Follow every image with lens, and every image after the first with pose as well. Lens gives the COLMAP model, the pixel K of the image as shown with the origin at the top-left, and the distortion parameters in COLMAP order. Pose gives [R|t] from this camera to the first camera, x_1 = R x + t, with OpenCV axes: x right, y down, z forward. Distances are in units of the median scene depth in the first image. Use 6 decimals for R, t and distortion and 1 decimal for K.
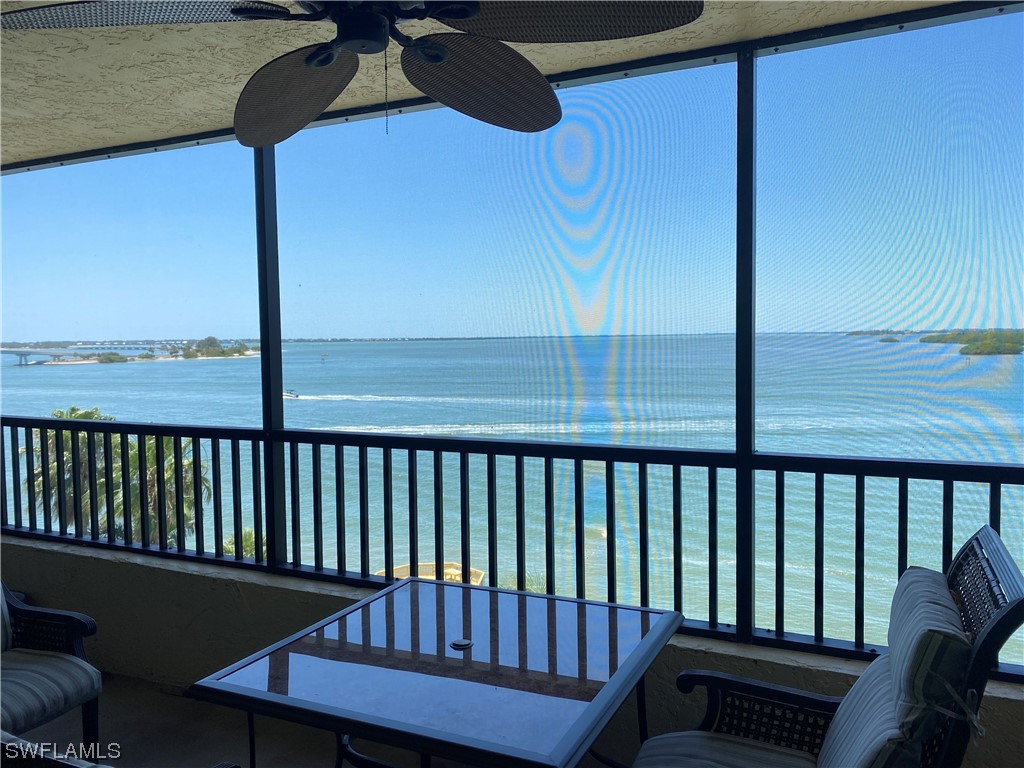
lens RADIAL K [[797.2, 0, 516.4], [0, 797.2, 386.2], [0, 0, 1]] dist [0.039507, -0.043761]
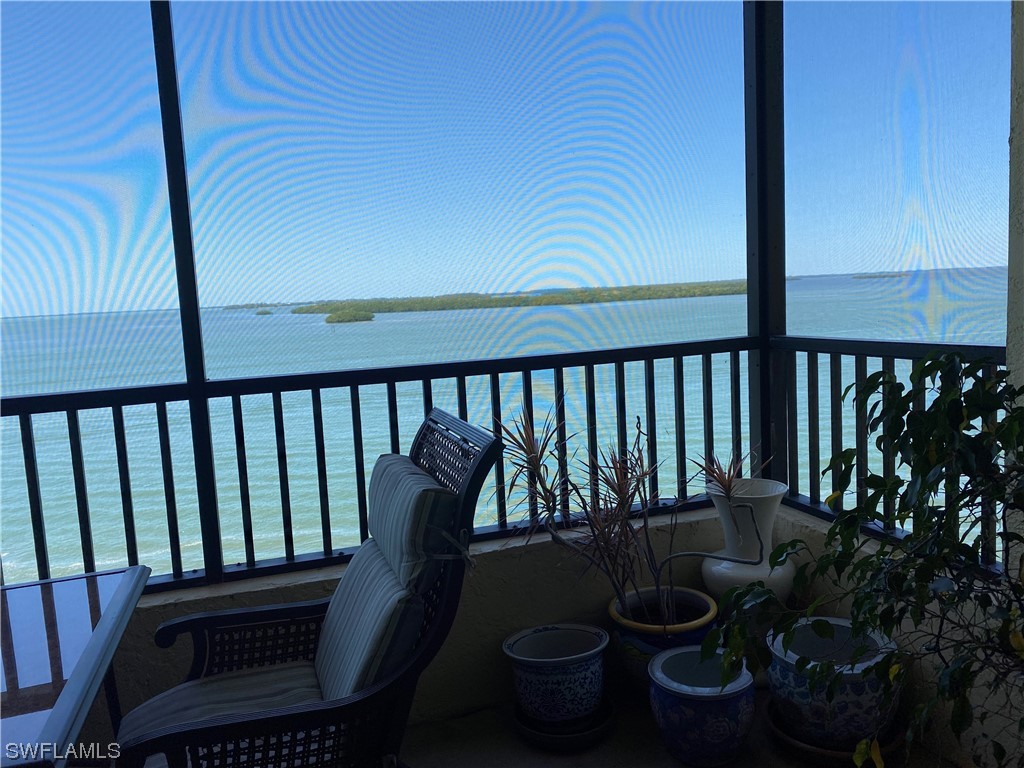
lens RADIAL K [[797.2, 0, 516.8], [0, 797.2, 386.1], [0, 0, 1]] dist [0.039507, -0.043761]
pose [[0.738316, -0.104957, 0.666238, -0.060647], [0.084971, 0.994422, 0.062494, 0.063620], [-0.669081, 0.010471, 0.743116, 0.063915]]
